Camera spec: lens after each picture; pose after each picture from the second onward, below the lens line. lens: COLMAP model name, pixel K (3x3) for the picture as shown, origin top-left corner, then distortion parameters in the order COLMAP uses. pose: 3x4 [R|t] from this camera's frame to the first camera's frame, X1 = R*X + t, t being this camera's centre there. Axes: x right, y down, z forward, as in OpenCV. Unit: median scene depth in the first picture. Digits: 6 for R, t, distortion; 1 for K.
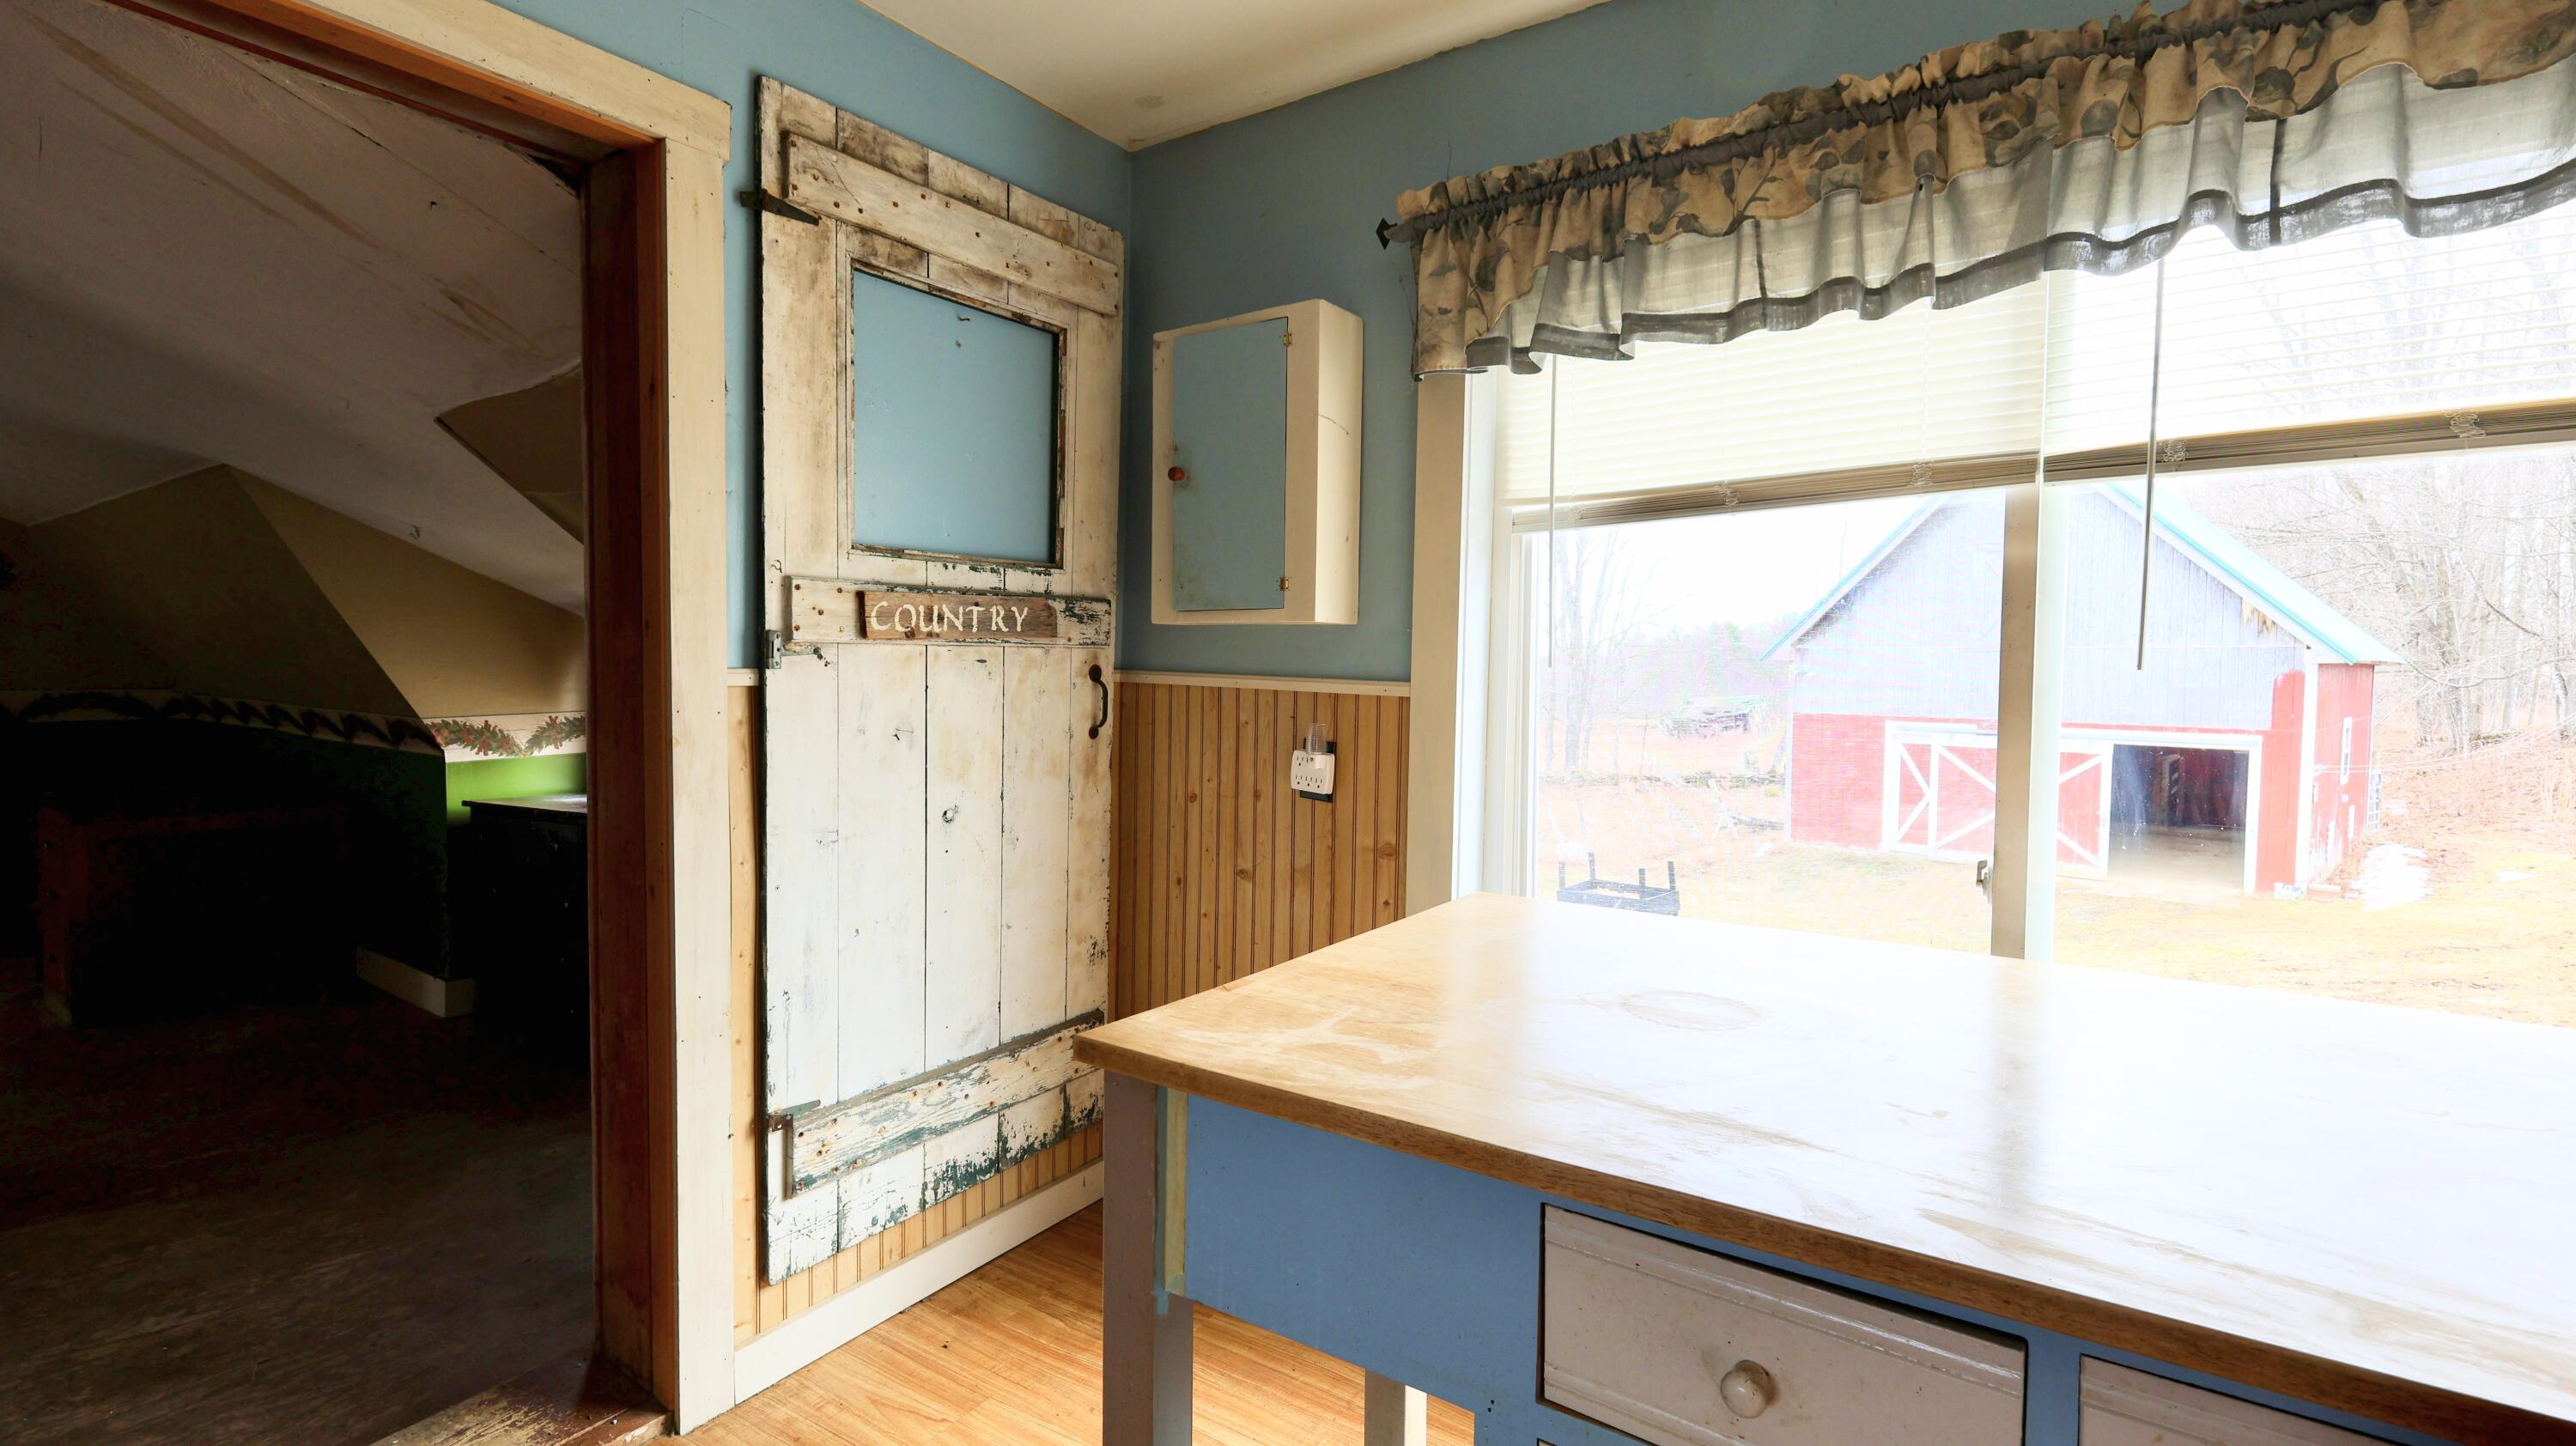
lens RADIAL K [[1145.2, 0, 1288.0], [0, 1145.2, 723.0], [0, 0, 1]] dist [0.016391, 0.000240]
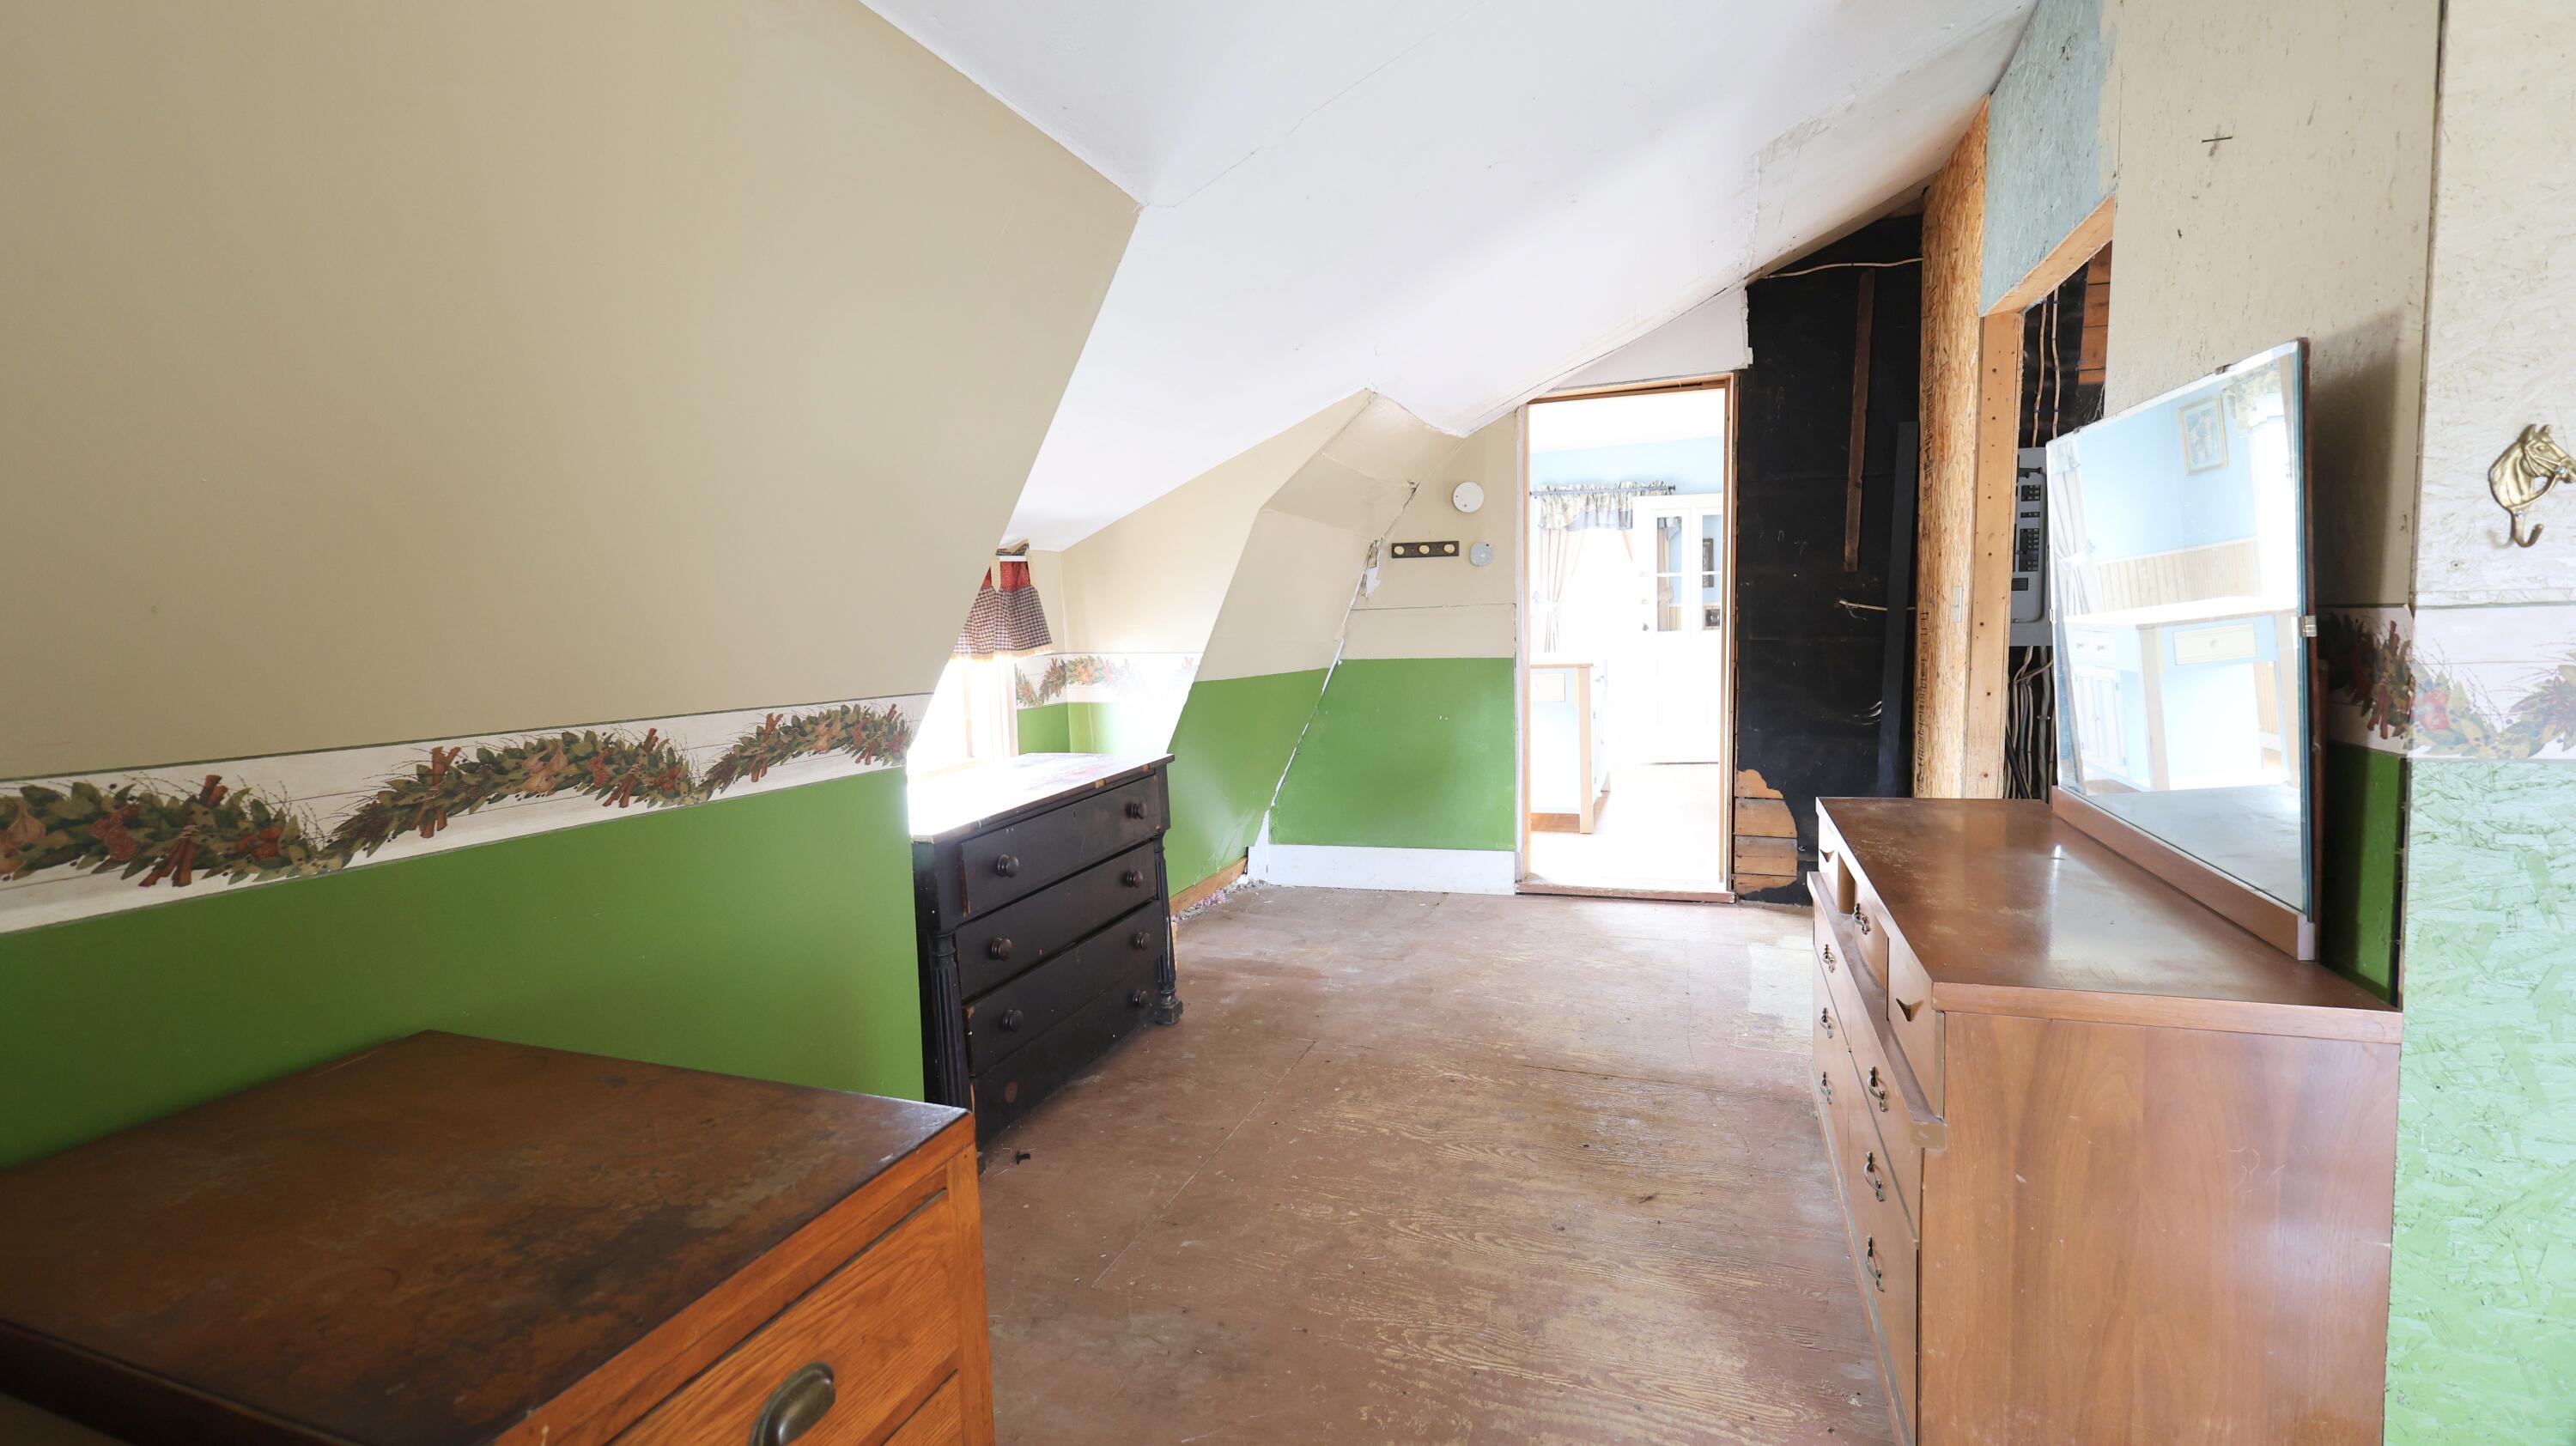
lens RADIAL K [[1124.4, 0, 1295.0], [0, 1124.4, 709.0], [0, 0, 1]] dist [0.000587, -0.000021]
pose [[-0.252627, -0.101845, 0.962189, -1.438949], [0.043342, 0.992255, 0.116408, -0.058543], [-0.966592, 0.071111, -0.246257, 1.074017]]
